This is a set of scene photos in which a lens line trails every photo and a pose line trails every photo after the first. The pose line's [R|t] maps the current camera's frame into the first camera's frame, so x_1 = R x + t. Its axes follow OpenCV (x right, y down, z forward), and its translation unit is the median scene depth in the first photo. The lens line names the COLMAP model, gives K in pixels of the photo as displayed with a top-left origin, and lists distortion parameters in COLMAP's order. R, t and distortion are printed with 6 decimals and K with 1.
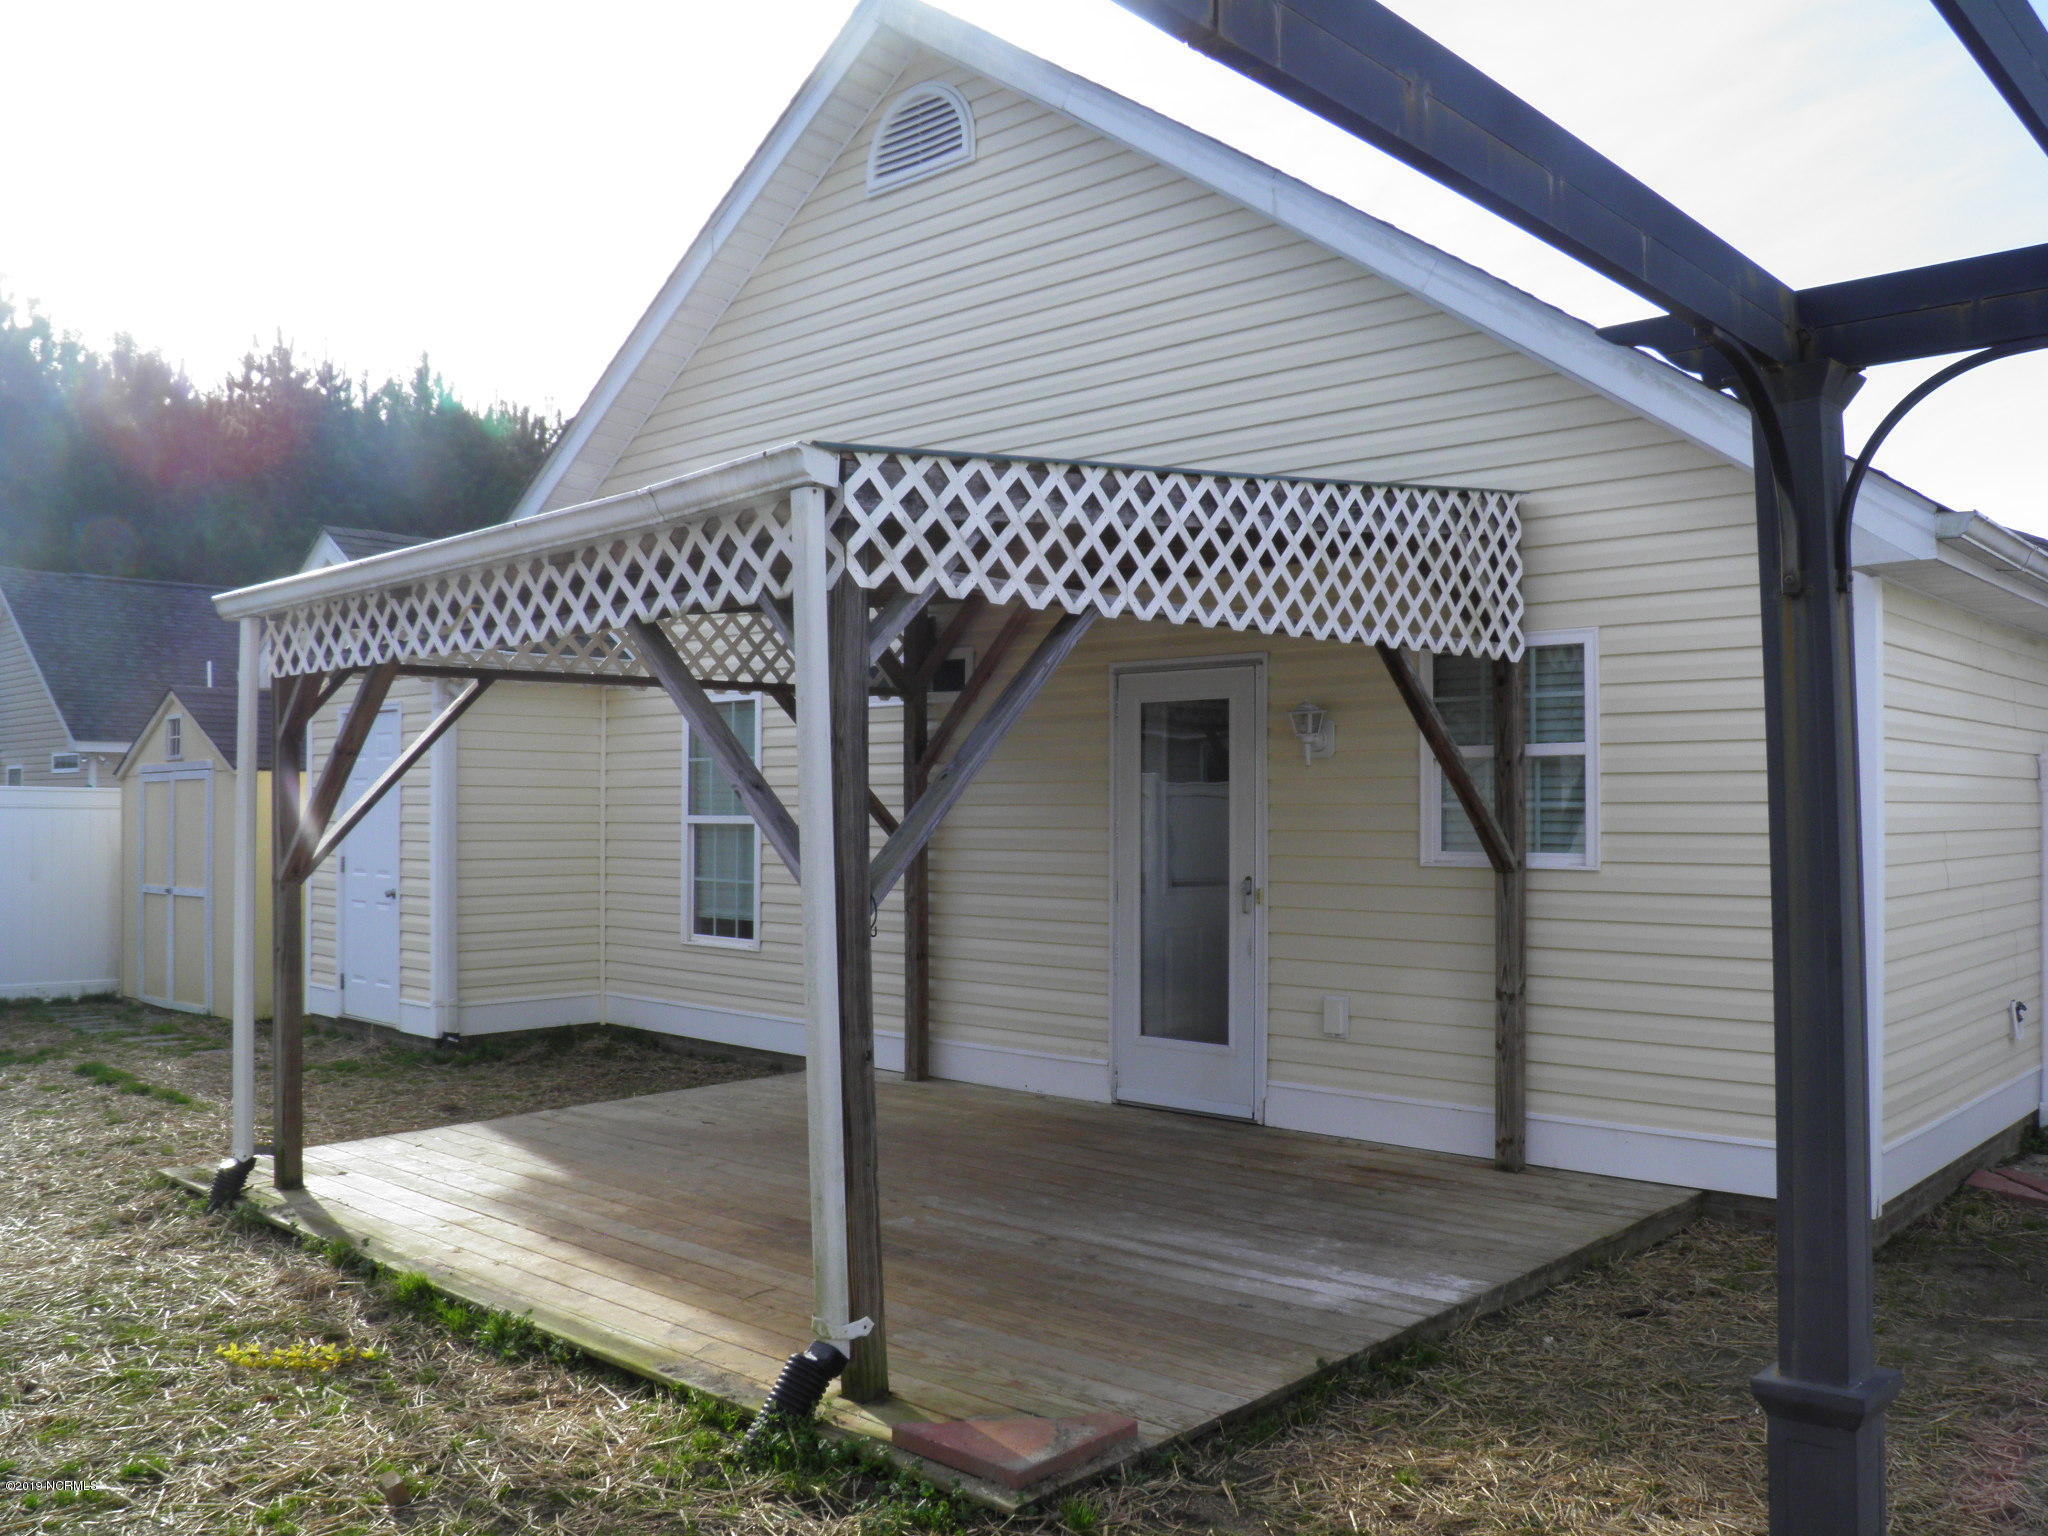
lens RADIAL K [[1695.6, 0, 1038.0], [0, 1695.6, 775.6], [0, 0, 1]] dist [-0.150232, 0.106681]
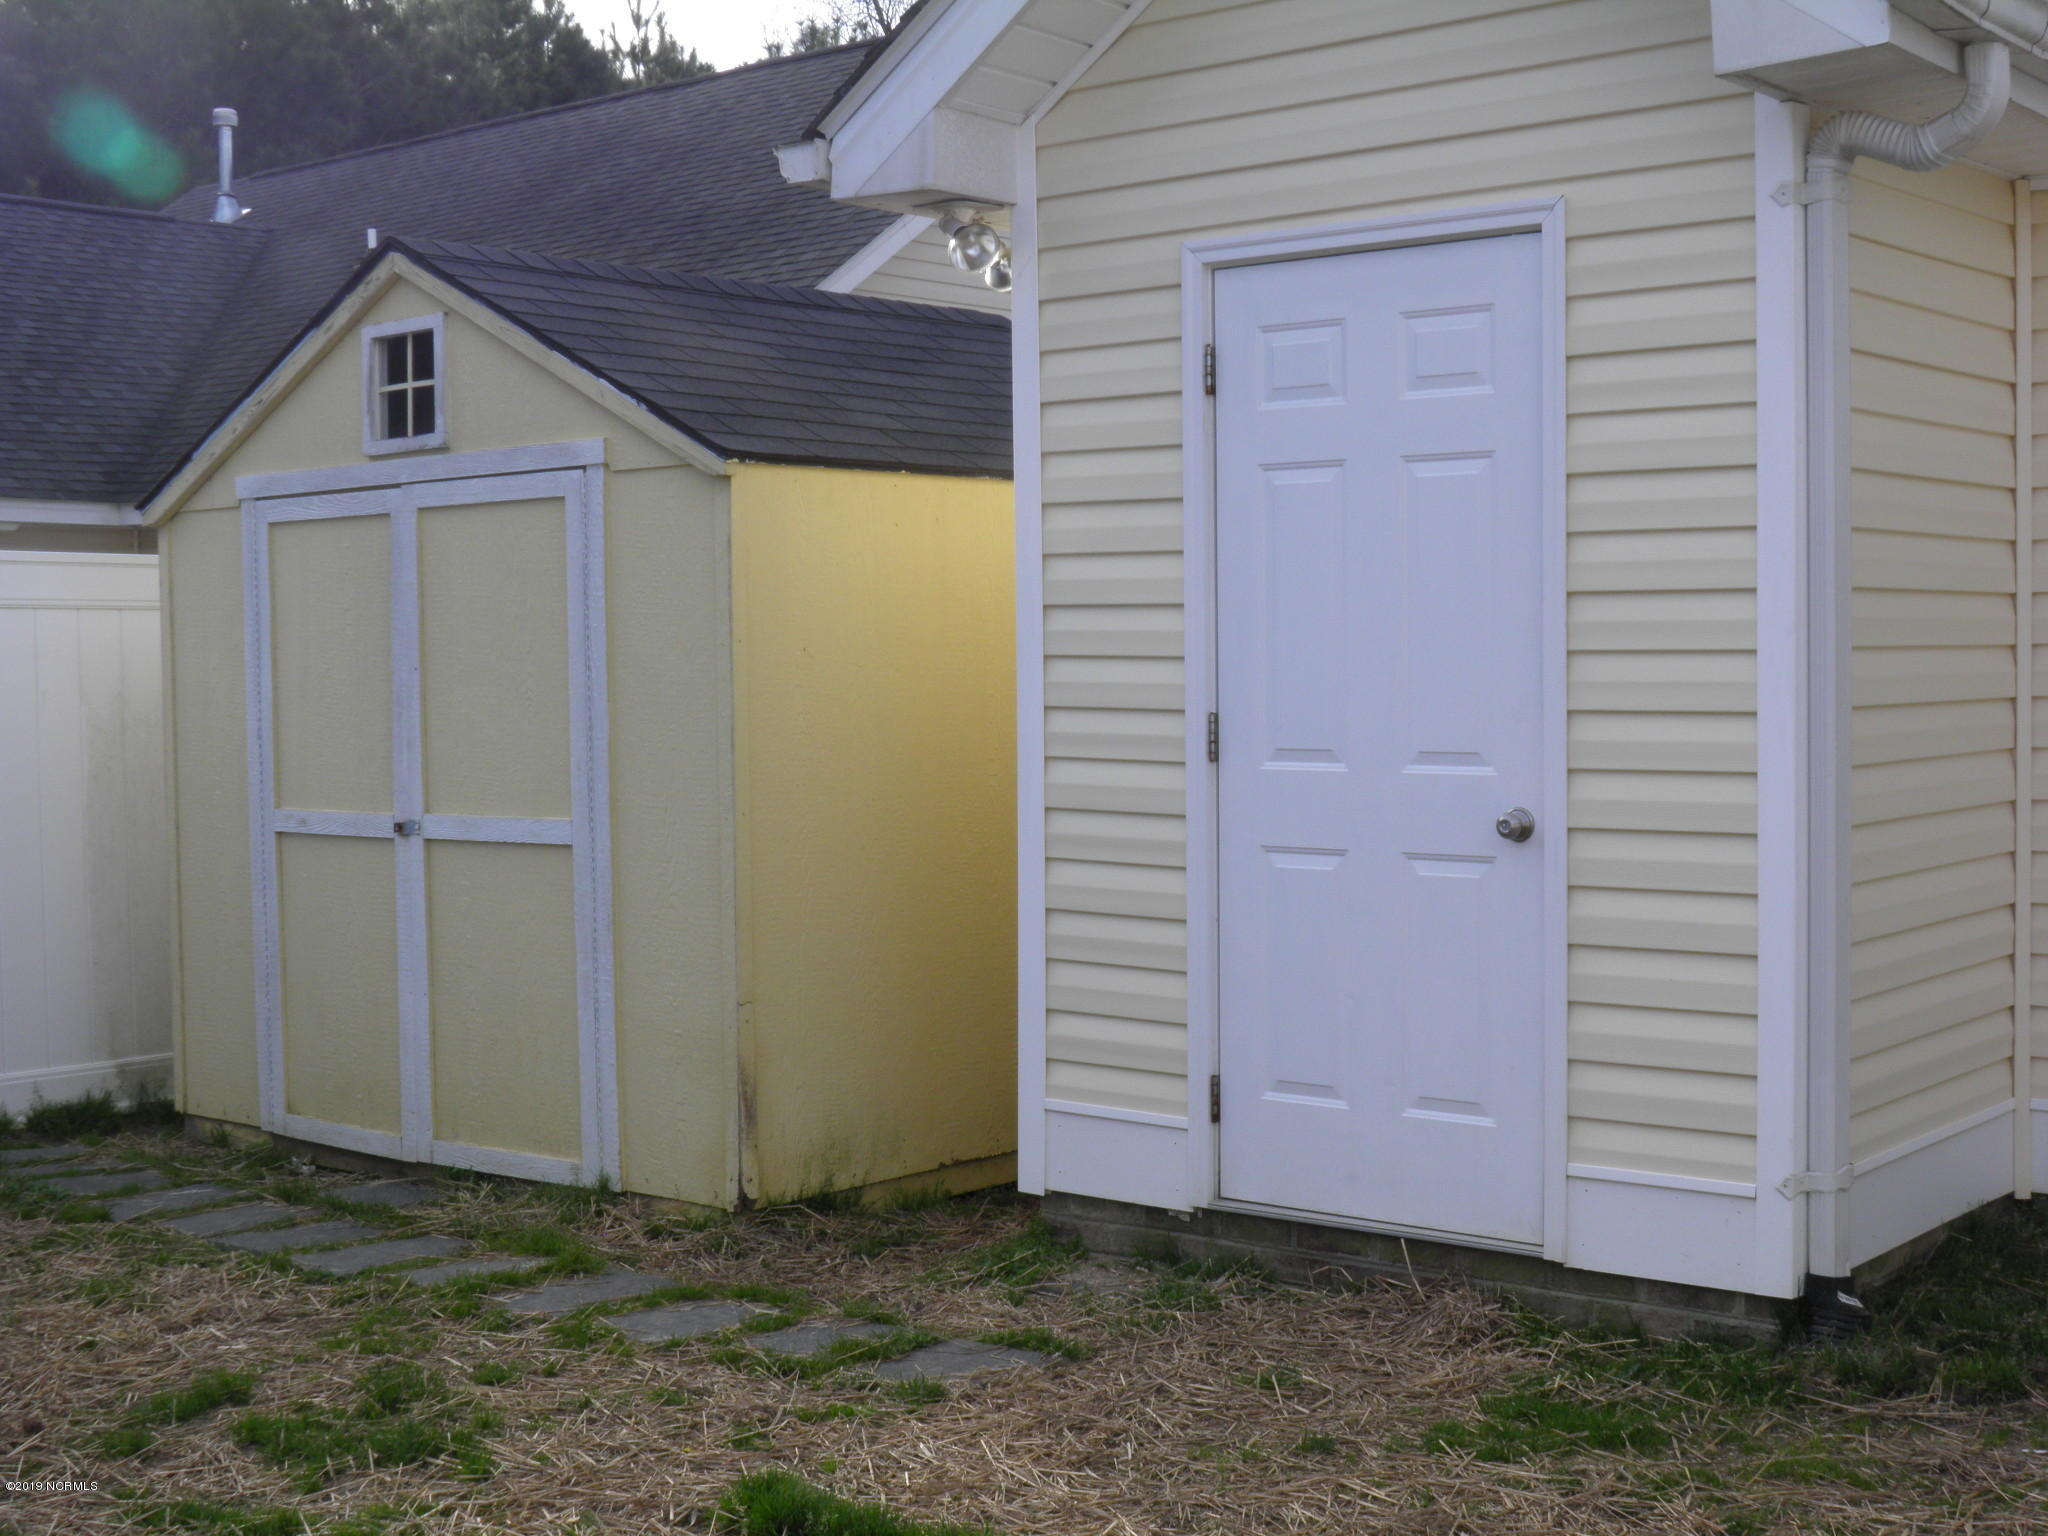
lens RADIAL K [[2604.6, 0, 1024.0], [0, 2604.6, 768.0], [0, 0, 1]] dist [-0.028623, -0.038209]
pose [[0.998664, -0.017726, 0.048545, -1.003822], [0.014463, 0.997665, 0.066750, 0.053267], [-0.049615, -0.065959, 0.996588, 1.039347]]
